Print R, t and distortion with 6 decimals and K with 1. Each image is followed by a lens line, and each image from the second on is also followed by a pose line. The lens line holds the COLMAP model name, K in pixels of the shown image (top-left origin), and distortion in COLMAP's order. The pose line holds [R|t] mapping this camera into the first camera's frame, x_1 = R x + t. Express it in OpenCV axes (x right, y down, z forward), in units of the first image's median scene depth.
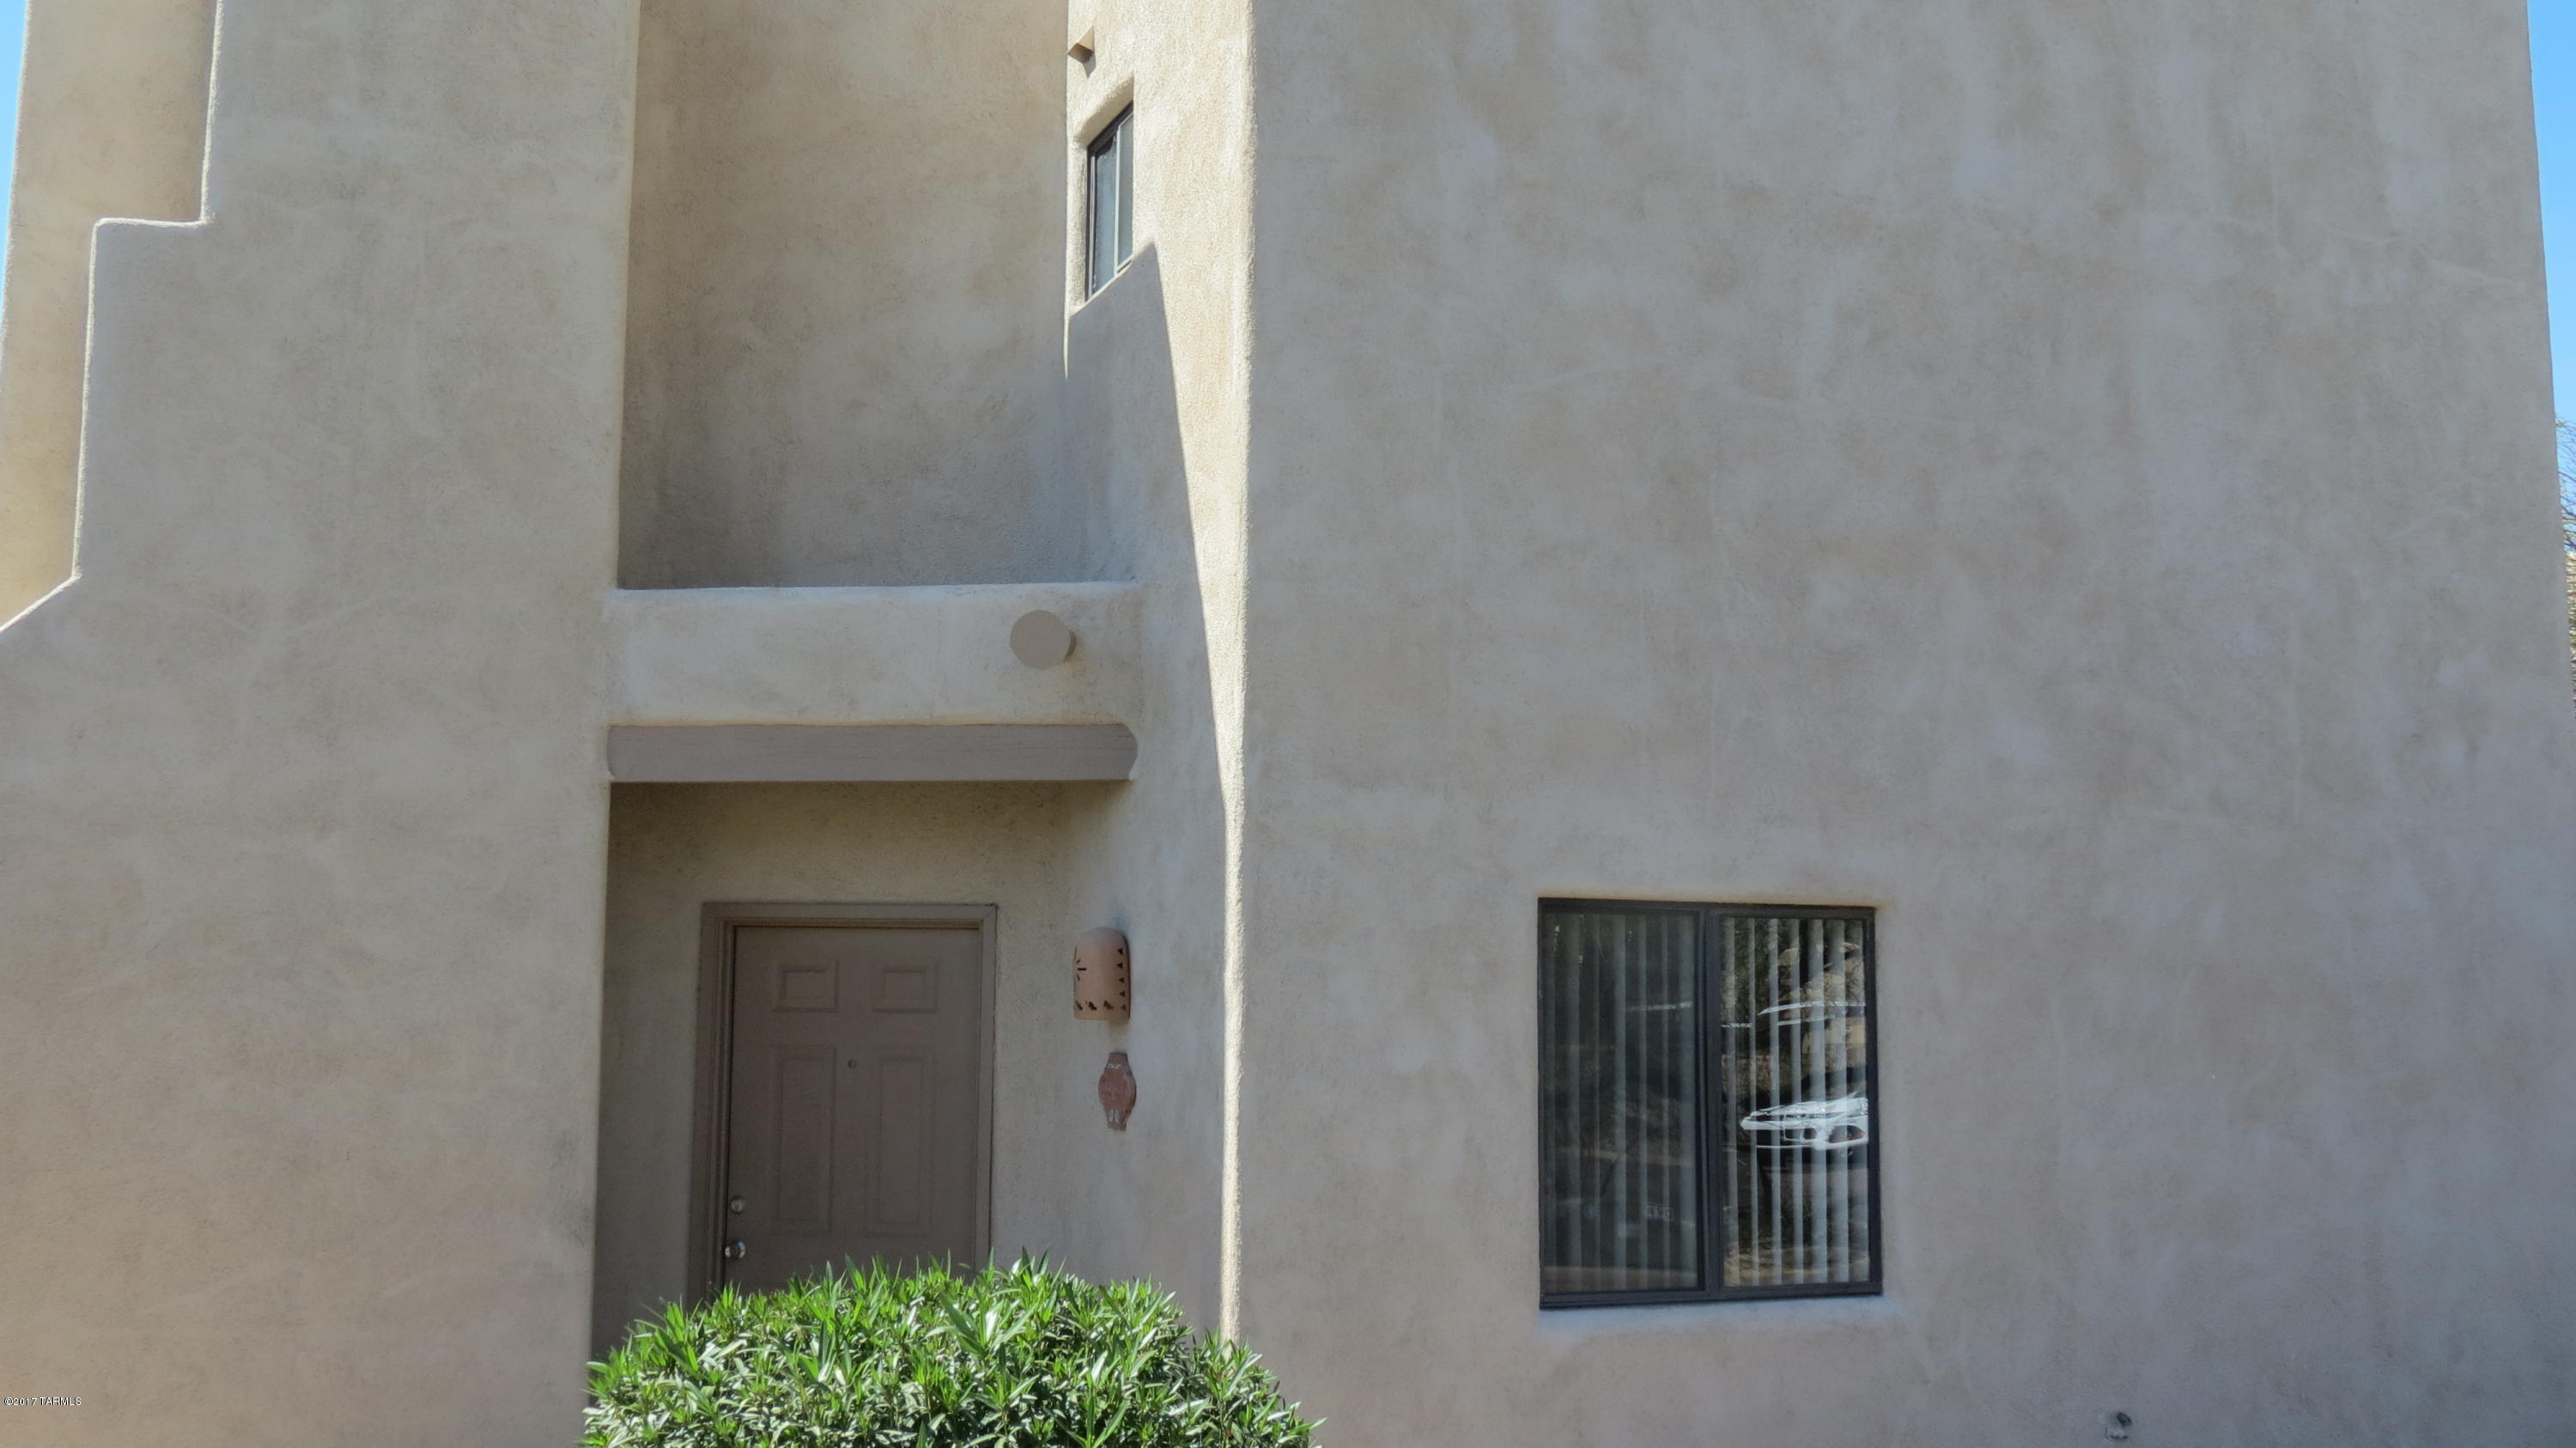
lens RADIAL K [[2815.1, 0, 1287.5], [0, 2815.1, 709.0], [0, 0, 1]] dist [-0.042393, 0.000000]
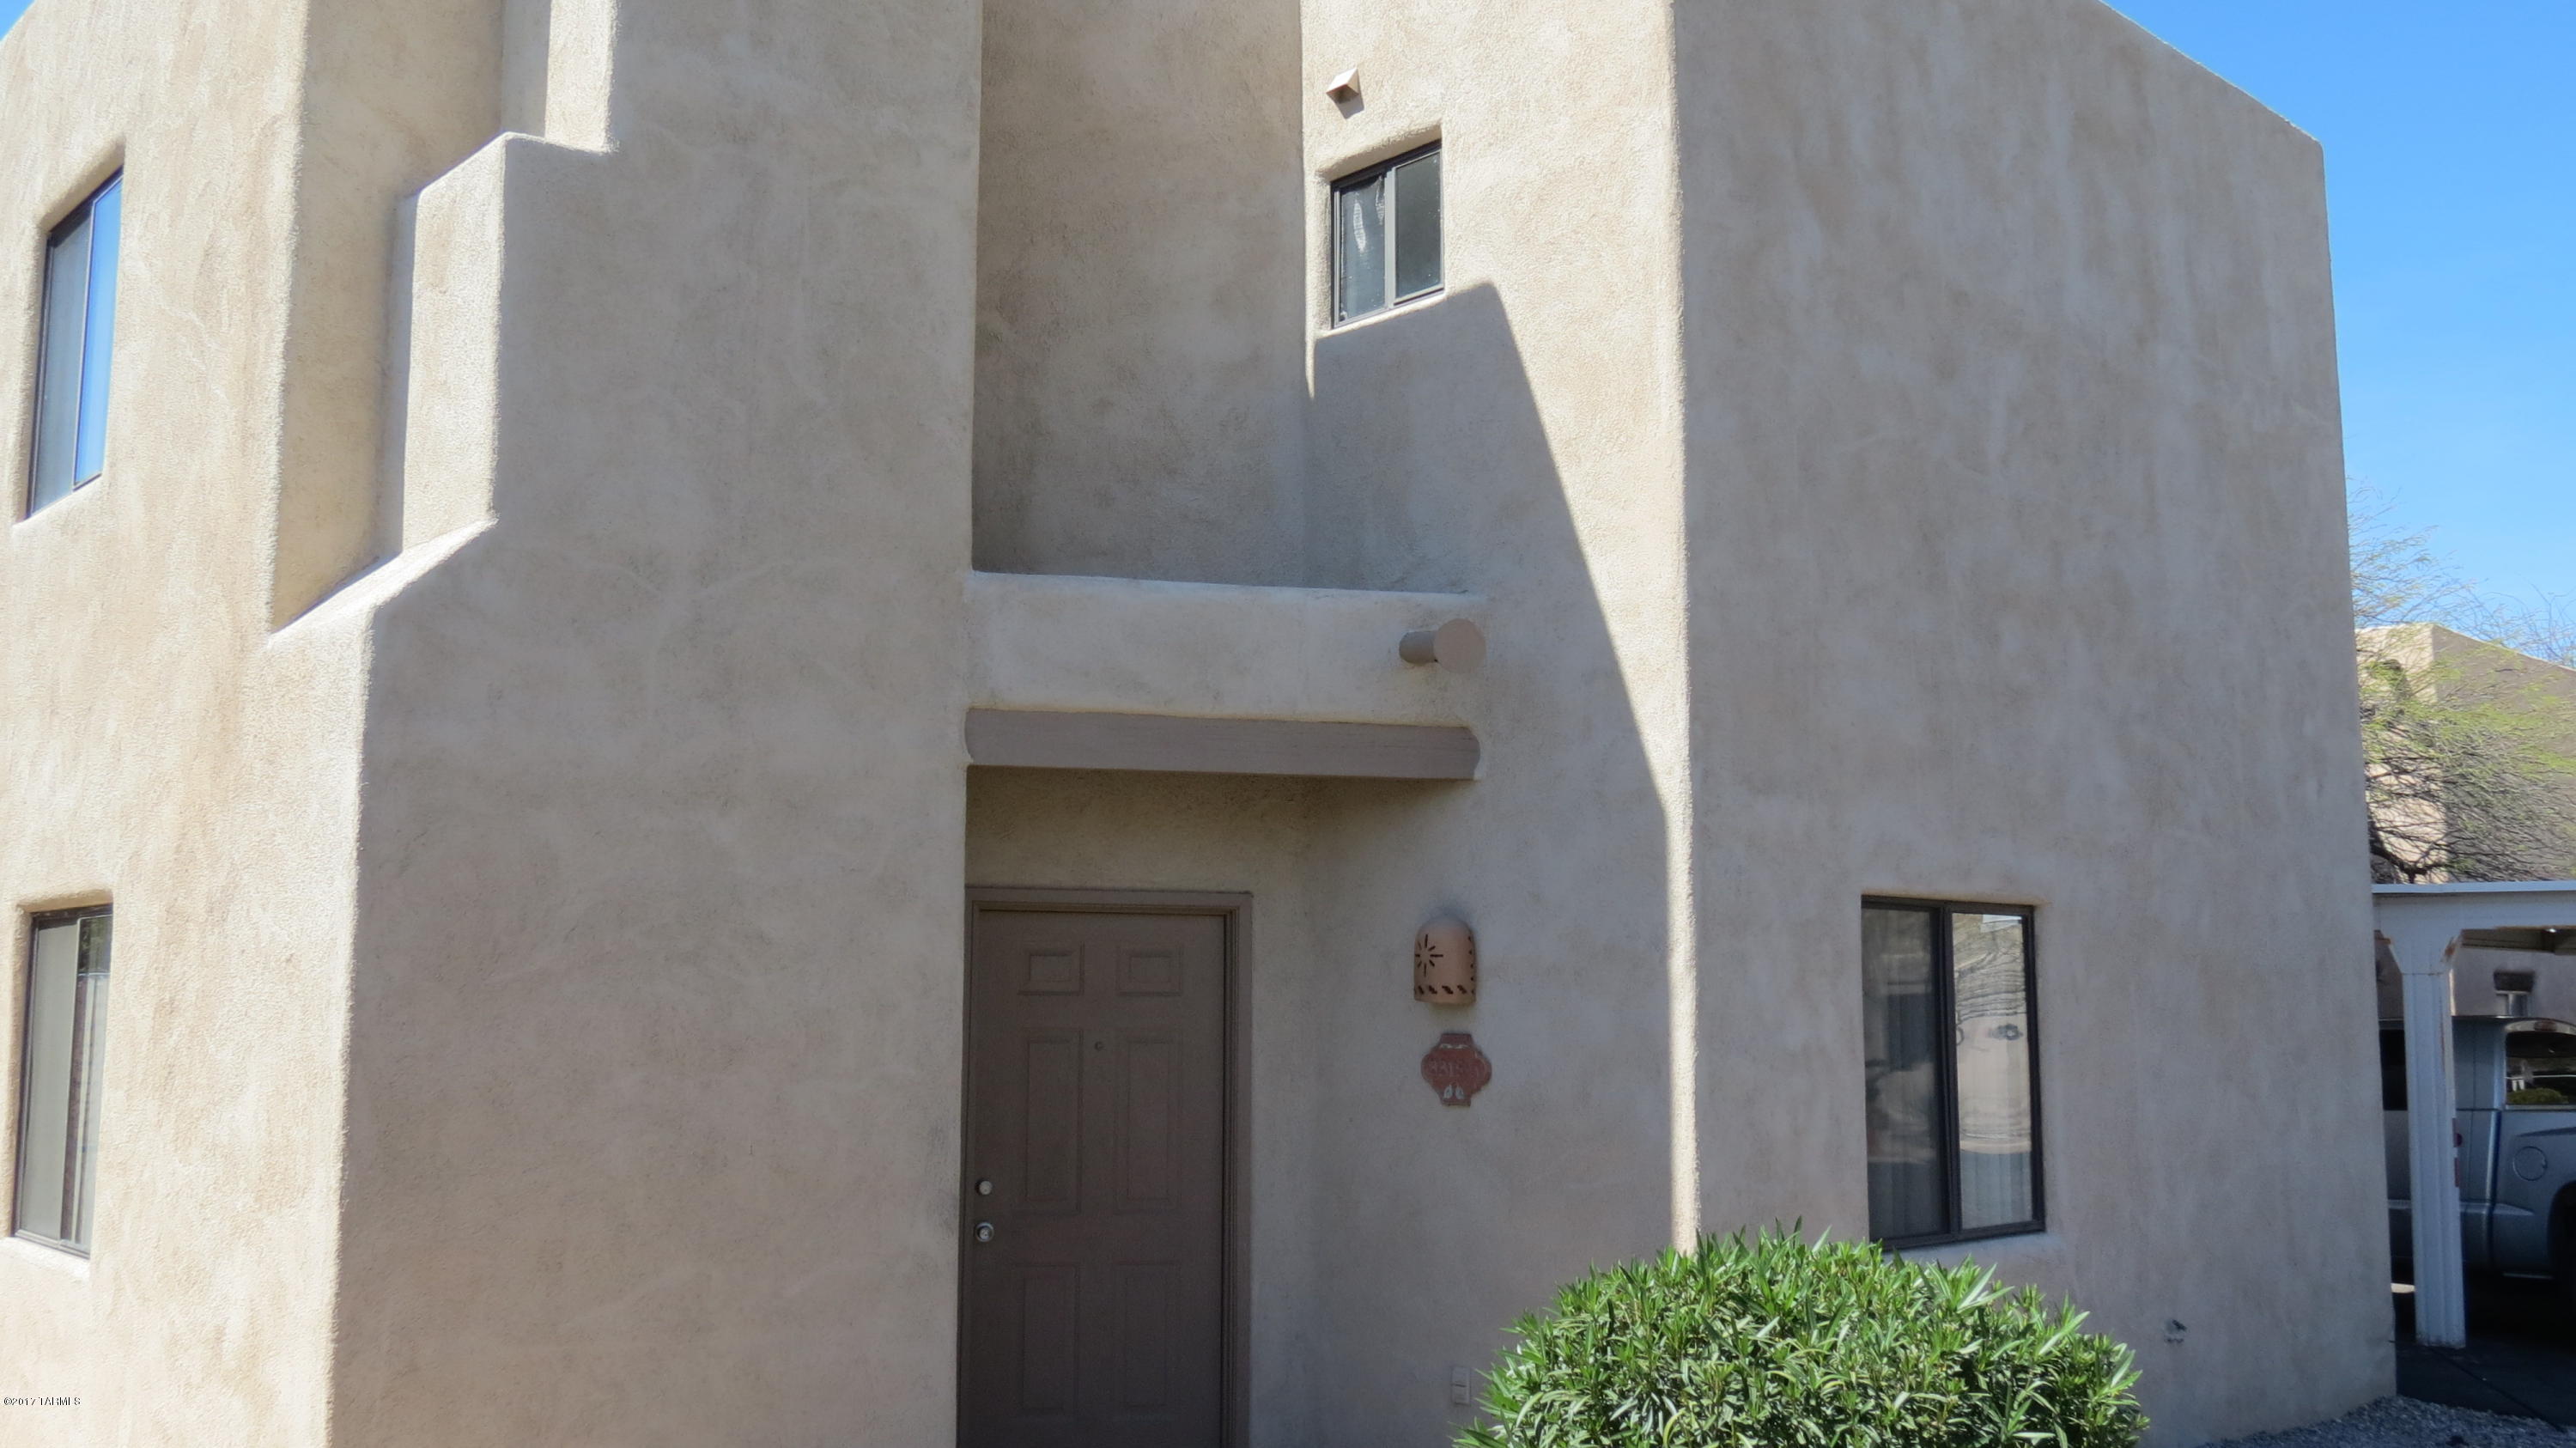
lens RADIAL K [[2494.0, 0, 1288.7], [0, 2494.0, 717.1], [0, 0, 1]] dist [-0.037329, 0.000000]
pose [[0.922396, 0.041016, 0.384061, -0.484466], [-0.041155, 0.999122, -0.007861, 0.011612], [-0.384046, -0.008556, 0.923274, 0.147231]]
